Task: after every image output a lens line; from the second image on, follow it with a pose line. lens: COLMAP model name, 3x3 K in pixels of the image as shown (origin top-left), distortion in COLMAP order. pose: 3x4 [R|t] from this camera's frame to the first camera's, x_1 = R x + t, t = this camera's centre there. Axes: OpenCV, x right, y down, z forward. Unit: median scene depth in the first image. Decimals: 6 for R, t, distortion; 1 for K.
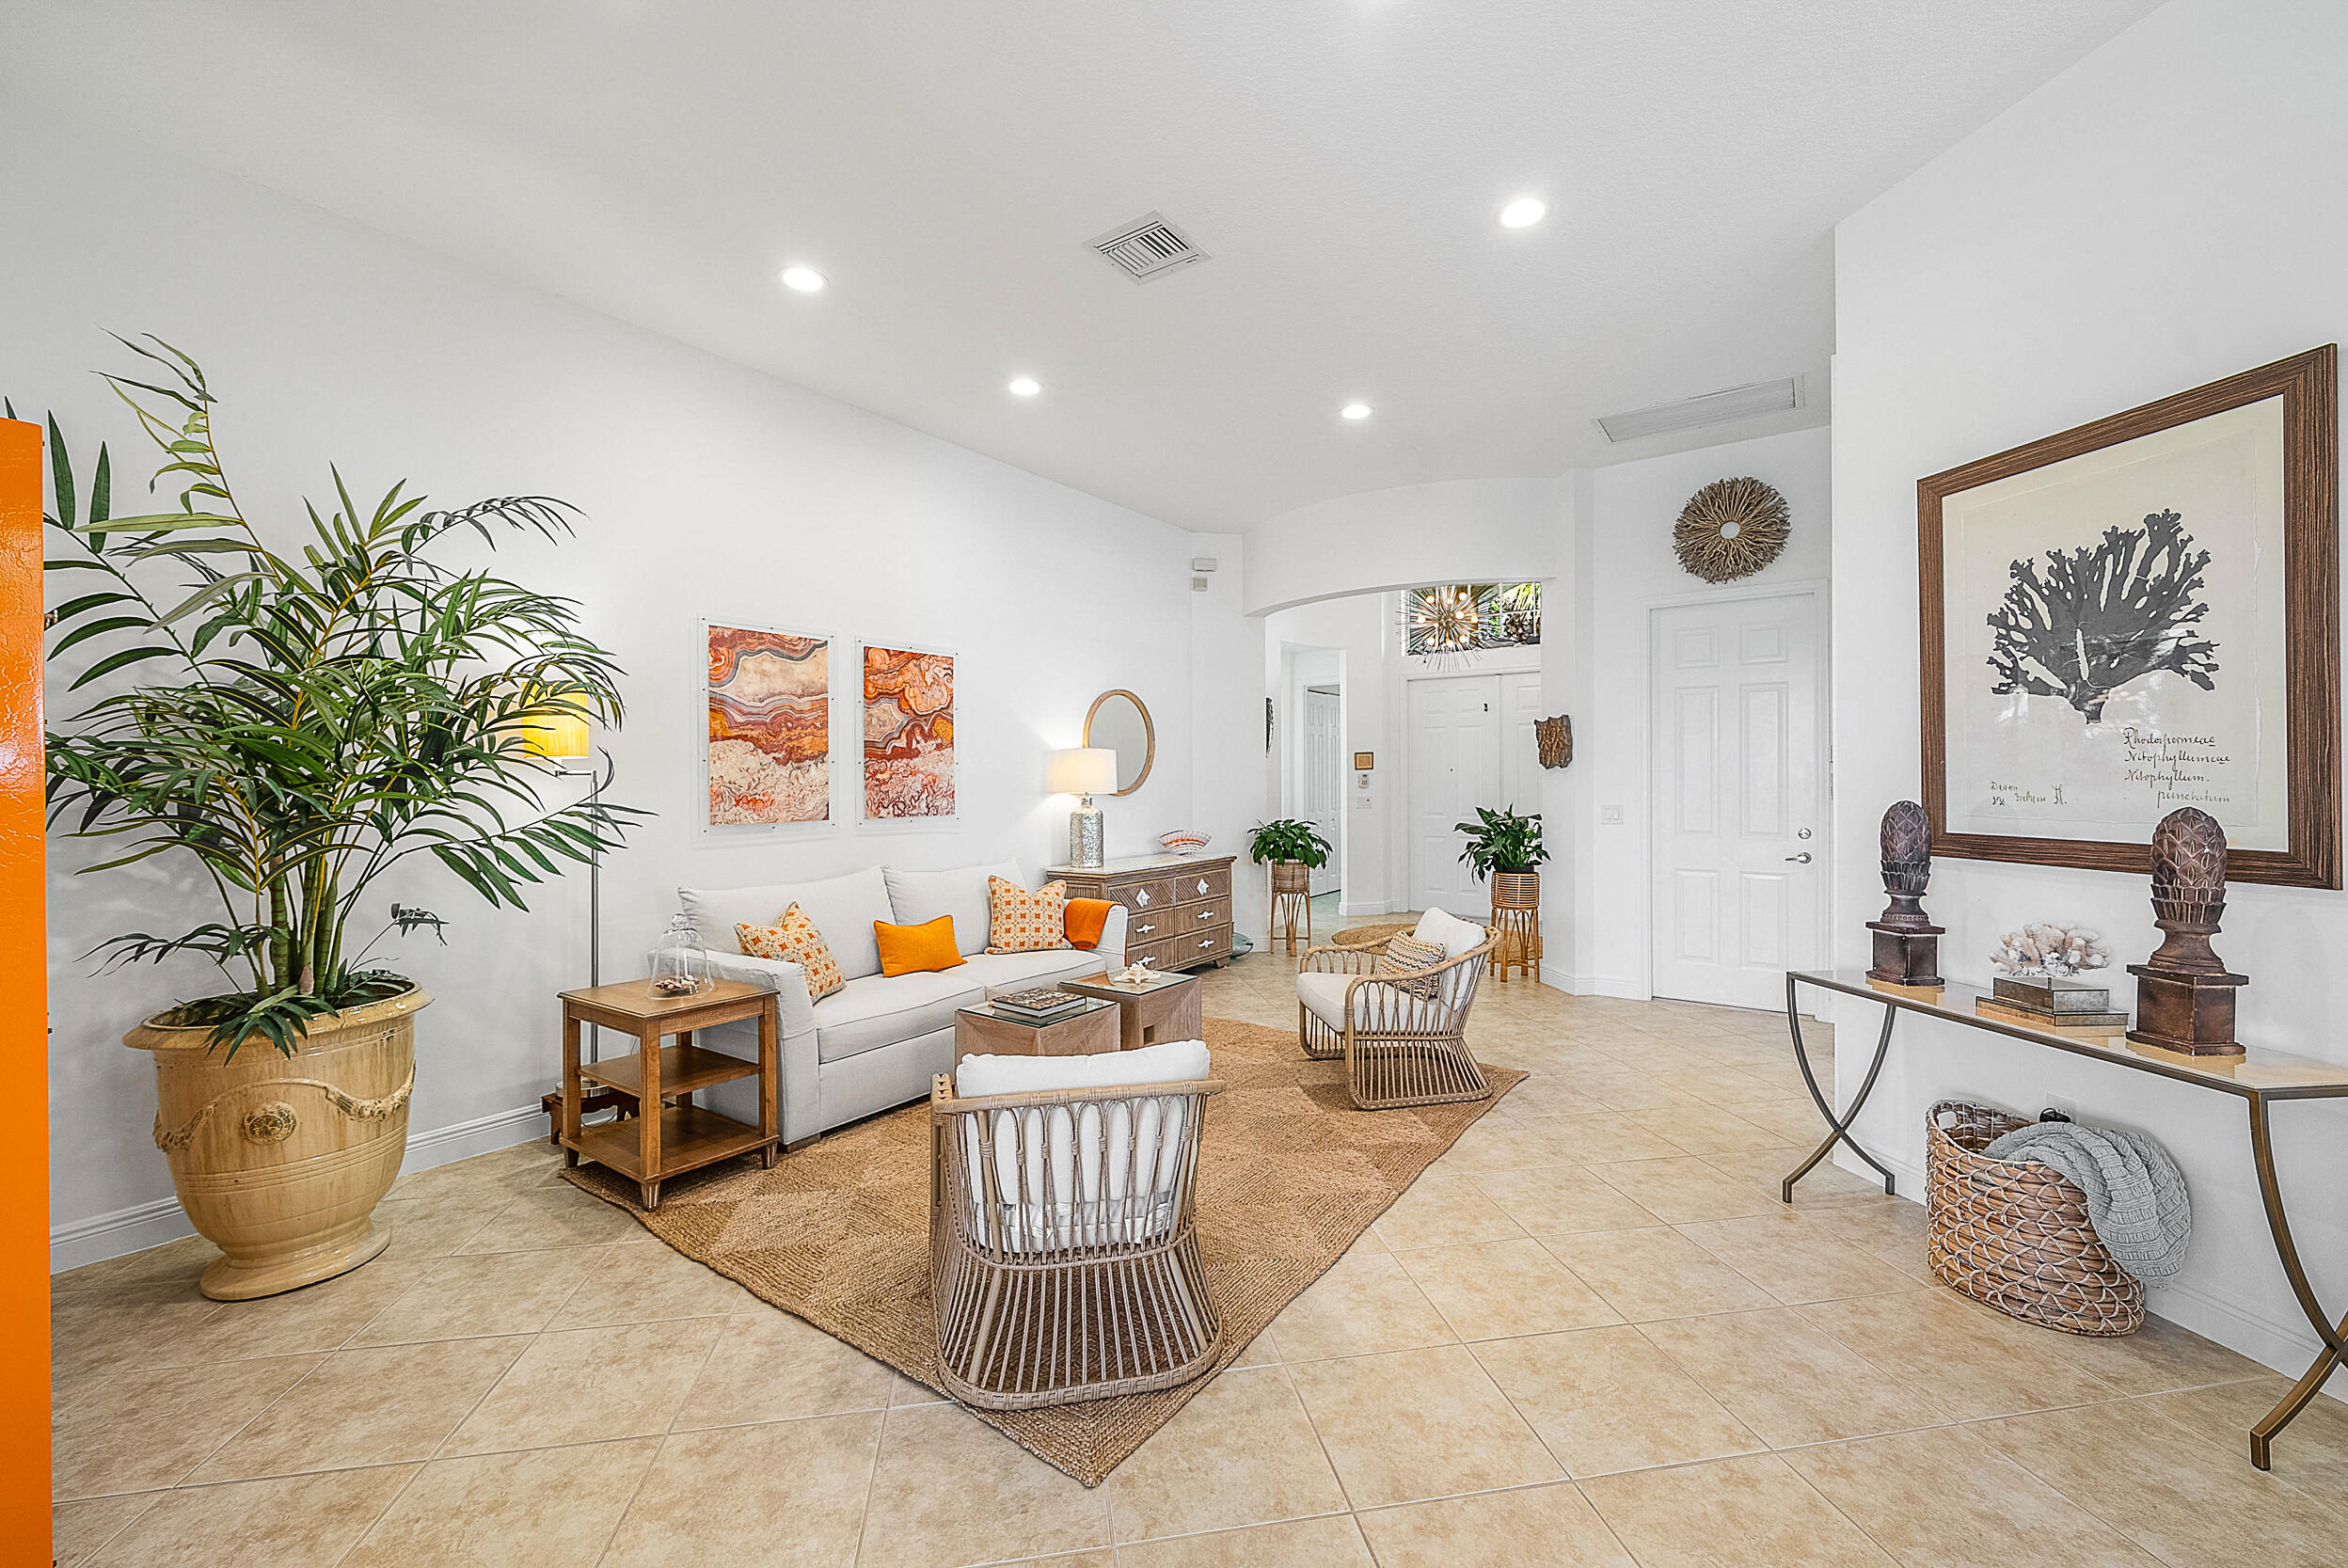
lens RADIAL K [[942.2, 0, 1223.2], [0, 942.2, 776.2], [0, 0, 1]] dist [0.000331, 0.000066]
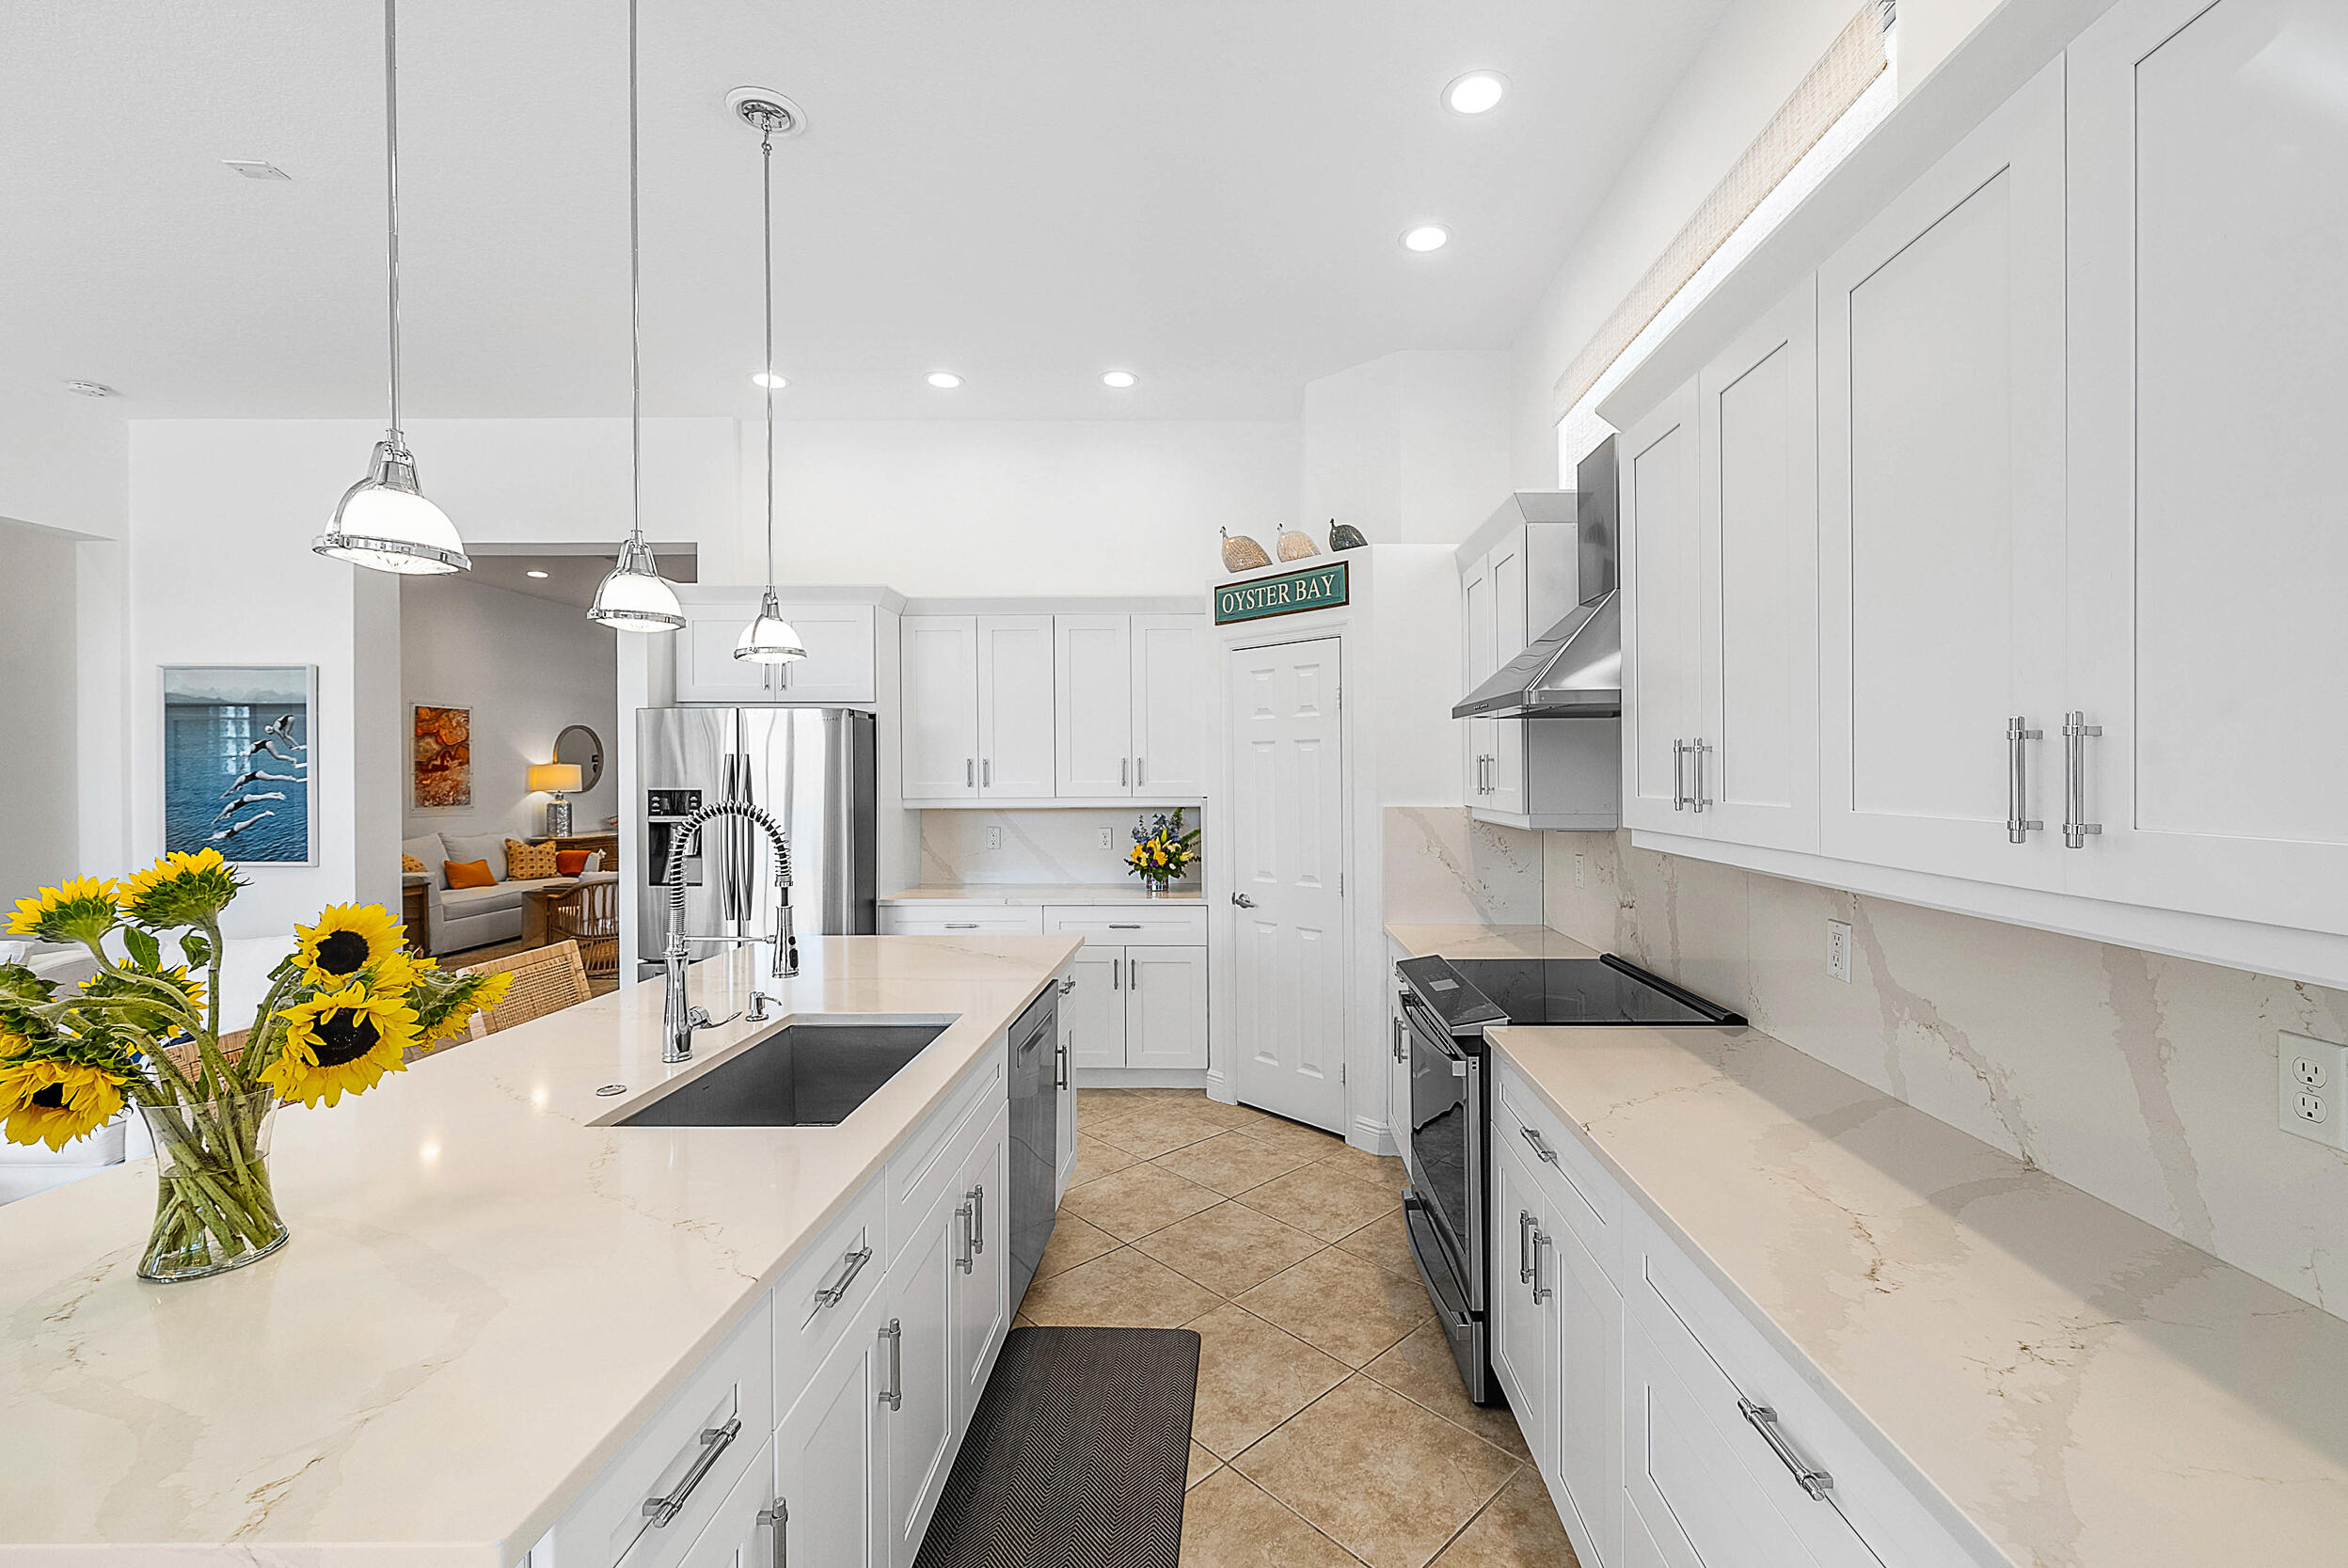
lens RADIAL K [[942.2, 0, 1223.2], [0, 942.2, 776.2], [0, 0, 1]] dist [0.000331, 0.000066]
pose [[0.840772, -0.003364, 0.541378, -0.076440], [0.002422, 0.999994, 0.002453, -0.011423], [-0.541383, -0.000751, 0.840775, -1.222079]]
